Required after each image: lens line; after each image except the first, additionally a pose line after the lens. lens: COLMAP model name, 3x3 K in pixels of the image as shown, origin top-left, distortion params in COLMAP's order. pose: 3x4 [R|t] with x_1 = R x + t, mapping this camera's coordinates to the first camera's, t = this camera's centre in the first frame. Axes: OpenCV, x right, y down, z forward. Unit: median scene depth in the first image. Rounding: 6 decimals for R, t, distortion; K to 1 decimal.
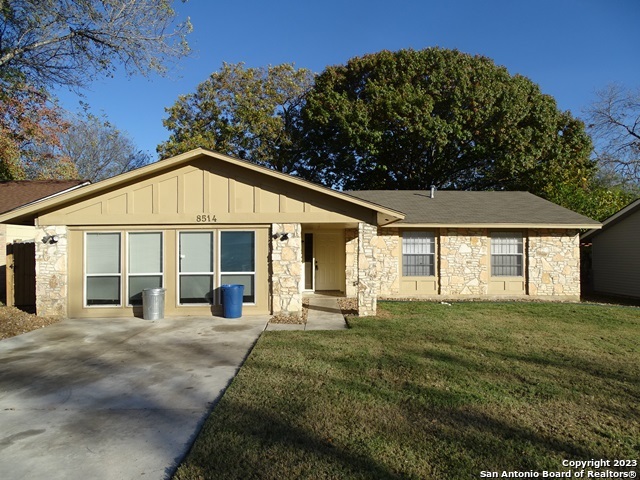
lens RADIAL K [[460.7, 0, 305.2], [0, 460.7, 254.2], [0, 0, 1]] dist [0.000531, 0.001747]
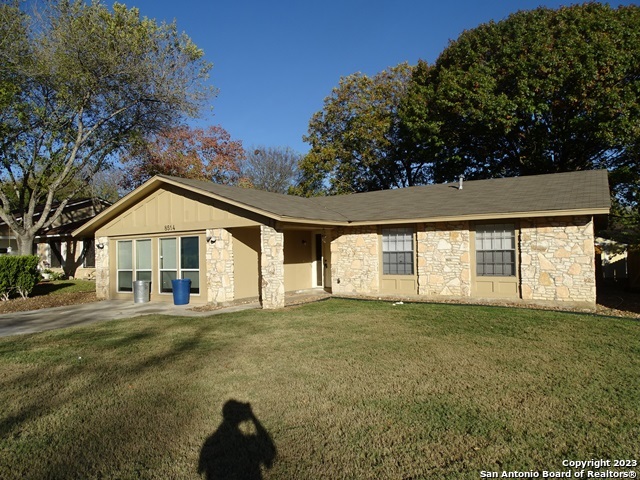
lens RADIAL K [[460.7, 0, 318.7], [0, 460.7, 239.2], [0, 0, 1]] dist [0.000531, 0.001747]
pose [[0.831891, -0.030406, -0.554105, 0.642778], [0.015151, 0.999370, -0.032093, 0.002462], [0.554732, 0.018303, 0.831828, 0.107362]]
